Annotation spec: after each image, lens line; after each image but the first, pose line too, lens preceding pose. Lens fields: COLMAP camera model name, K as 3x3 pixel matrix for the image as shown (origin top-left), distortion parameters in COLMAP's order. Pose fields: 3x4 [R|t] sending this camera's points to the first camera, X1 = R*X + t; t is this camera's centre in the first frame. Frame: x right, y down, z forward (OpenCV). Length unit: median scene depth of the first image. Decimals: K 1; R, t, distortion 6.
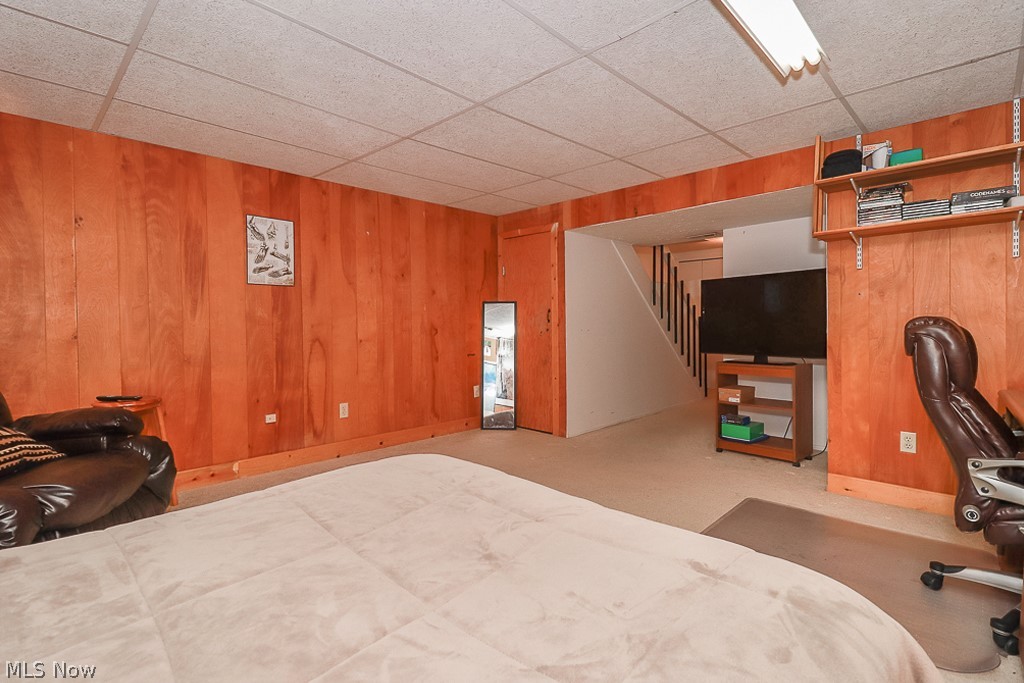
lens RADIAL K [[488.0, 0, 510.1], [0, 488.0, 339.6], [0, 0, 1]] dist [0.002493, -0.001385]
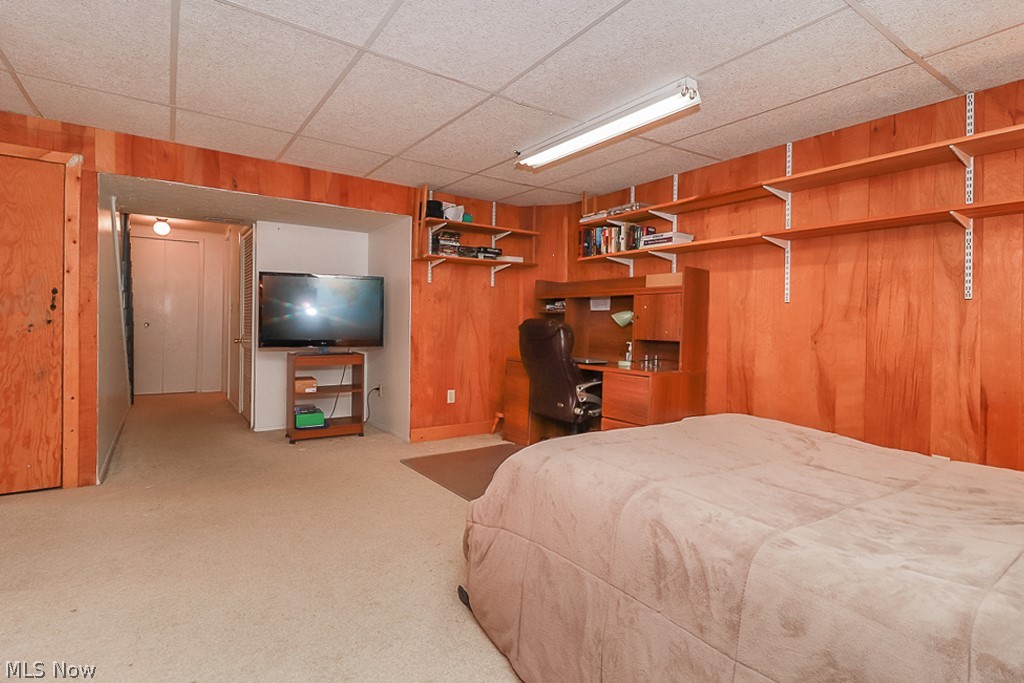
lens RADIAL K [[488.0, 0, 504.5], [0, 488.0, 326.8], [0, 0, 1]] dist [0.002493, -0.001385]
pose [[0.180520, -0.004190, 0.983562, -0.499130], [0.009149, 0.999955, 0.002581, -0.012065], [-0.983529, 0.008533, 0.180550, 0.388450]]
